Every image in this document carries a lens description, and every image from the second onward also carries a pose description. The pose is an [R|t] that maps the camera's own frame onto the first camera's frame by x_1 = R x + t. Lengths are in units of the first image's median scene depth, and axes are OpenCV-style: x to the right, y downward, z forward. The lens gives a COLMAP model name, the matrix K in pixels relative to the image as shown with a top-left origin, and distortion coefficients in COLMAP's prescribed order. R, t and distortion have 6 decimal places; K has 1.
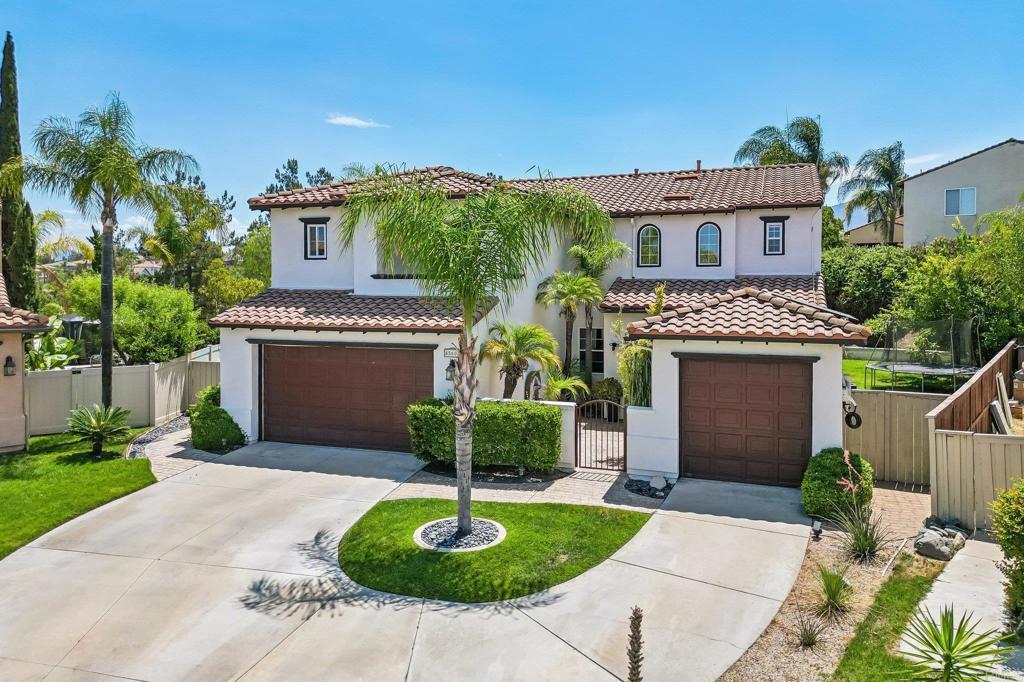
lens RADIAL K [[731.0, 0, 513.4], [0, 731.0, 319.6], [0, 0, 1]] dist [0.048340, -0.022868]
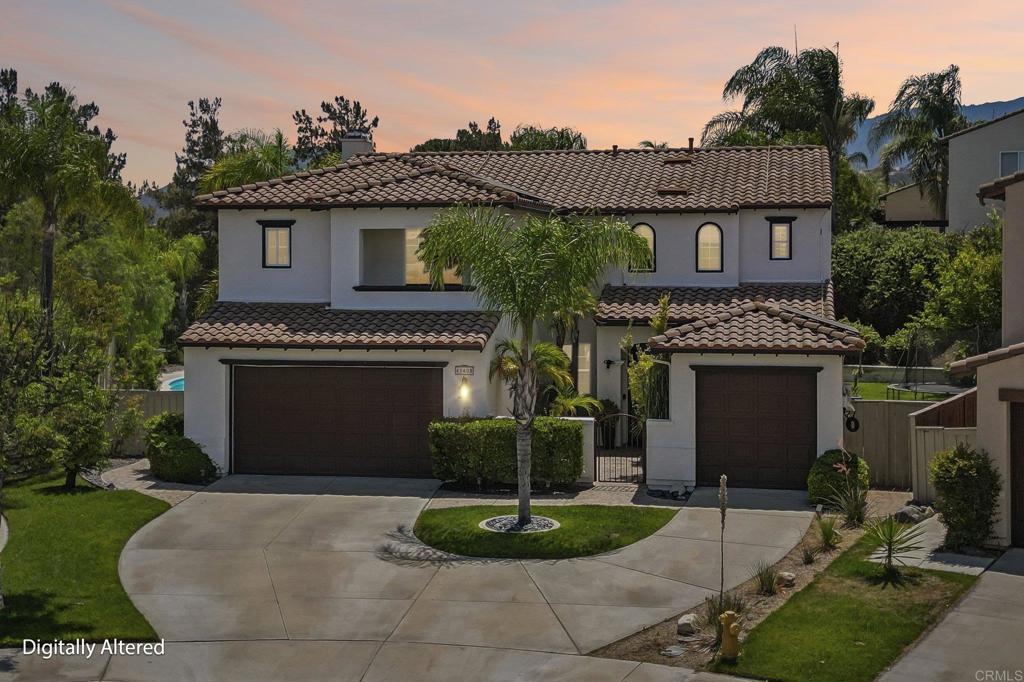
lens RADIAL K [[1434.1, 0, 508.3], [0, 1434.1, 331.1], [0, 0, 1]] dist [0.115434, 0.000000]
pose [[0.987690, -0.008699, 0.156180, -0.339053], [0.008614, 0.999962, 0.001222, -0.008543], [-0.156185, 0.000138, 0.987728, -0.930697]]
